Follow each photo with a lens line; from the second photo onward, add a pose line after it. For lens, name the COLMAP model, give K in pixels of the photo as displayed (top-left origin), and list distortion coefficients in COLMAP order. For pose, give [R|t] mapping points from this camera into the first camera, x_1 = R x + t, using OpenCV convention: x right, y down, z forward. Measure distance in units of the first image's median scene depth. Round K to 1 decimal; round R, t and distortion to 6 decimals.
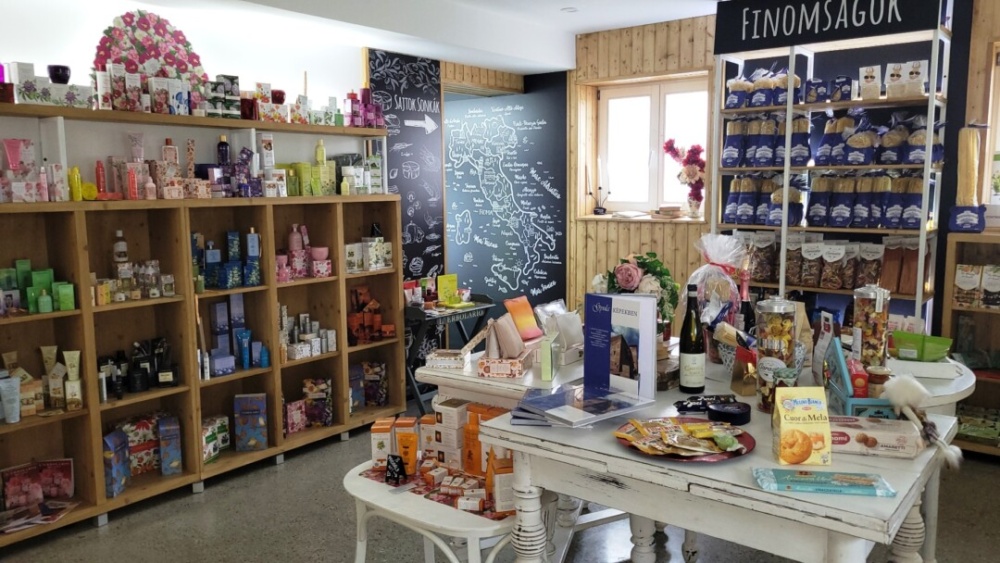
lens RADIAL K [[759.9, 0, 500.0], [0, 759.9, 281.5], [0, 0, 1]] dist [0.040950, -0.007661]
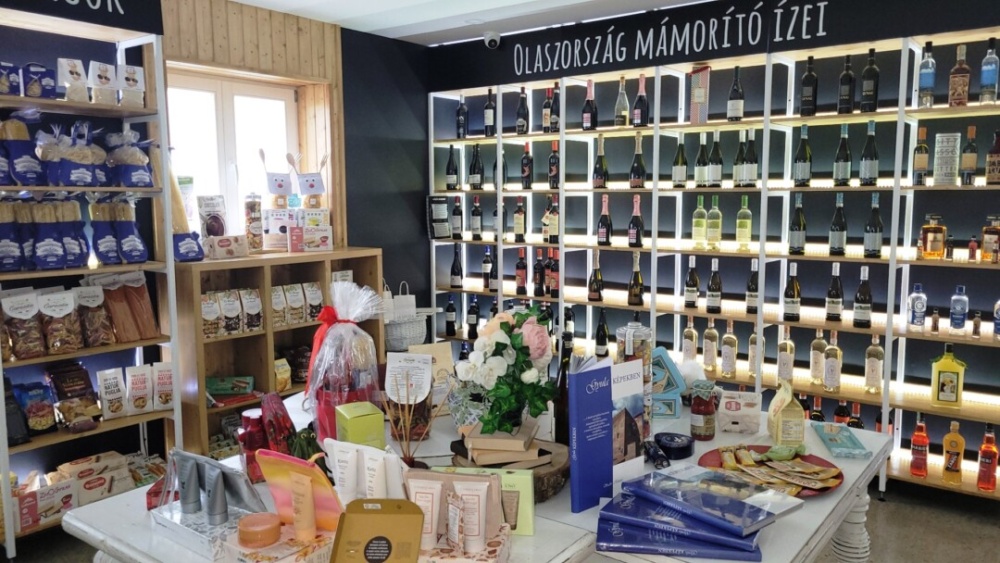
lens RADIAL K [[759.9, 0, 500.0], [0, 759.9, 281.5], [0, 0, 1]] dist [0.040950, -0.007661]
pose [[0.001046, -0.105969, 0.994369, -0.307883], [0.140119, 0.984575, 0.104778, -0.079891], [-0.990134, 0.139220, 0.015878, 0.586209]]
